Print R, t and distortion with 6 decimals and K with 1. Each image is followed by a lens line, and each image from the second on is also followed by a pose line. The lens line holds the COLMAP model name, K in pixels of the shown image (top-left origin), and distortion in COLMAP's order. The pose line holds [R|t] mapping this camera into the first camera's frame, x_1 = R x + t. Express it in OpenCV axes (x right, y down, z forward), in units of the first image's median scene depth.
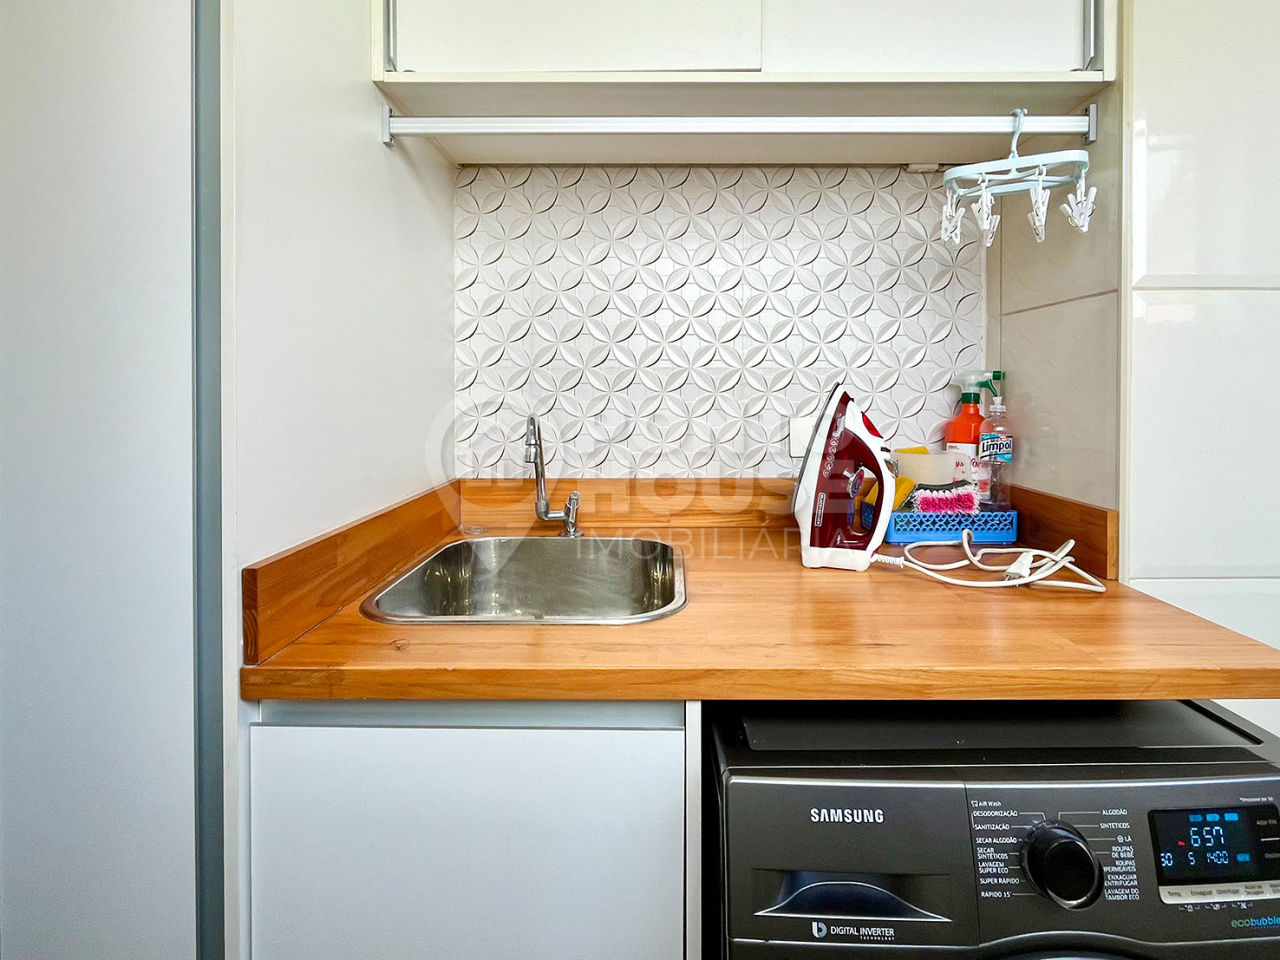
lens RADIAL K [[529.2, 0, 644.5], [0, 529.2, 478.8], [0, 0, 1]] dist [-0.001699, -0.000416]
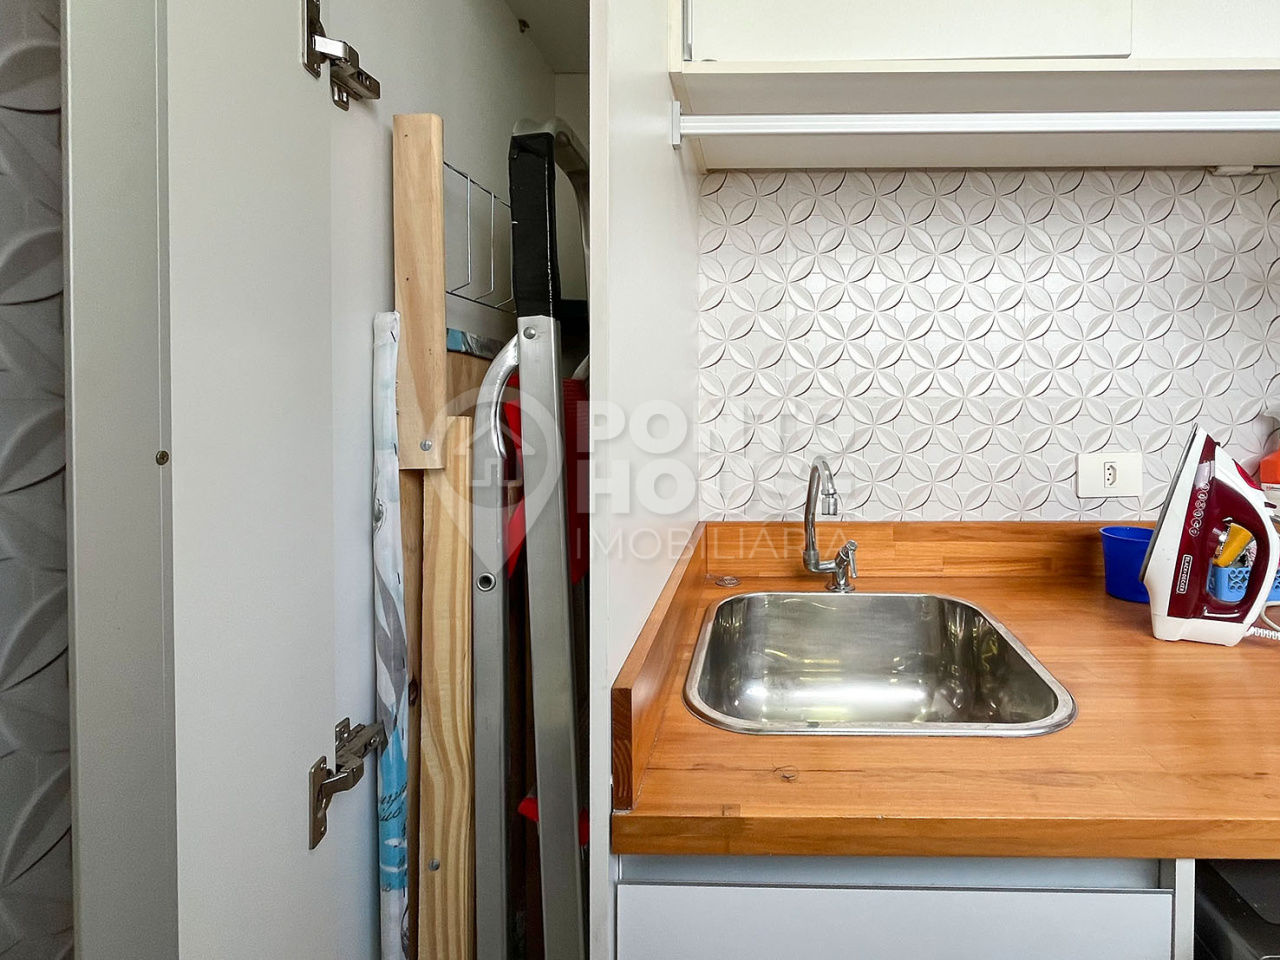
lens RADIAL K [[471.9, 0, 641.6], [0, 471.9, 469.7], [0, 0, 1]] dist [-0.012460, 0.000363]
pose [[0.999333, 0.002566, -0.036424, -0.497675], [-0.002337, 0.999977, 0.006338, -0.108043], [0.036440, -0.006249, 0.999316, 0.227017]]
